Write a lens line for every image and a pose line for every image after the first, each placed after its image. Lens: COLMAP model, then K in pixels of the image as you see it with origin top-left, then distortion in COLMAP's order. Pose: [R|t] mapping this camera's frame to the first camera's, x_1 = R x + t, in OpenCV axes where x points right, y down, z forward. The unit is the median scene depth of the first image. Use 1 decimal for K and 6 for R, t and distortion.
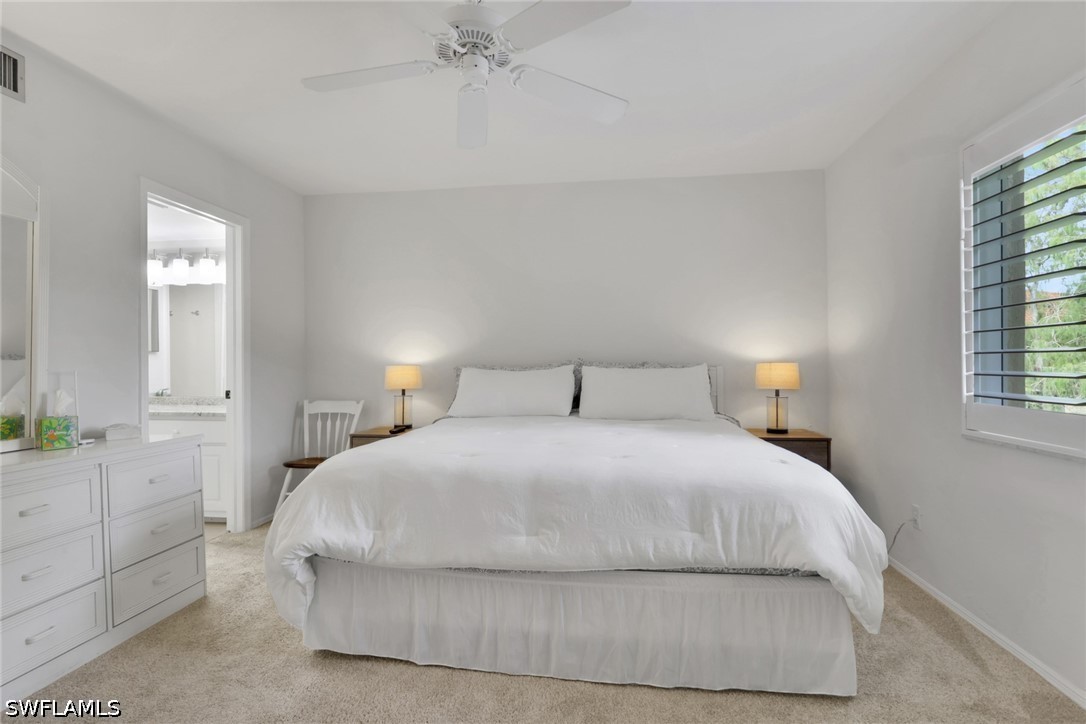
lens RADIAL K [[525.1, 0, 546.6], [0, 525.1, 362.8], [0, 0, 1]] dist [-0.000997, -0.000138]
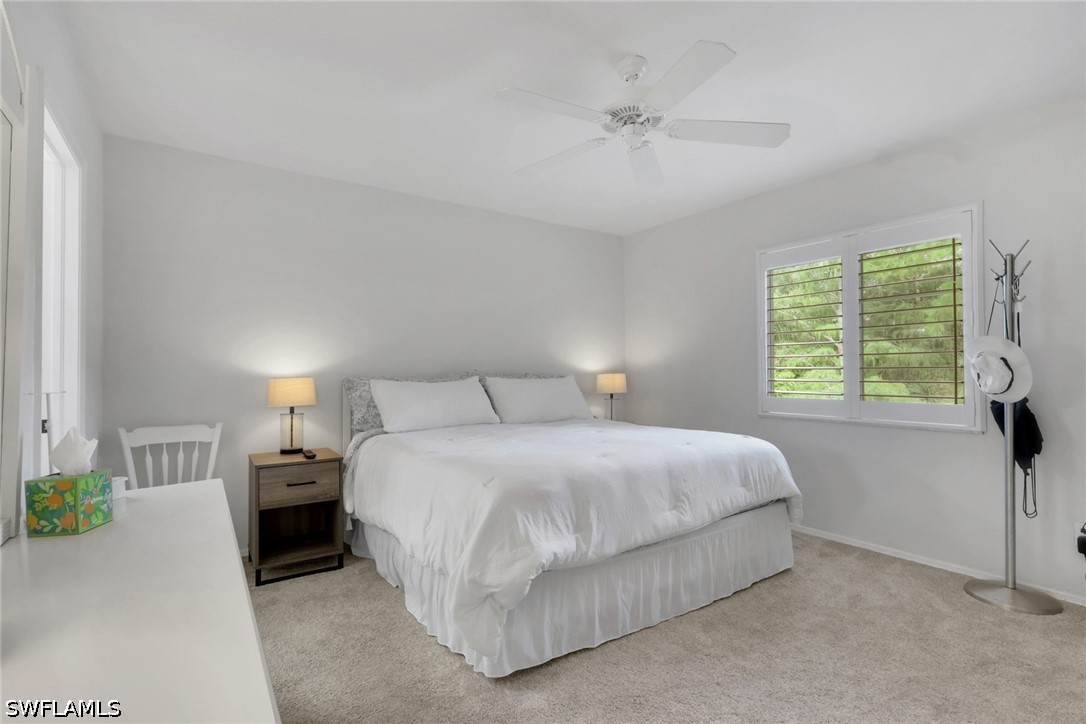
lens RADIAL K [[510.6, 0, 534.6], [0, 510.6, 362.5], [0, 0, 1]] dist [-0.001999, 0.000159]
pose [[0.743051, 0.011334, 0.669138, -1.051718], [-0.001119, 0.999876, -0.015694, -0.014057], [-0.669234, 0.010913, 0.742972, 0.265668]]
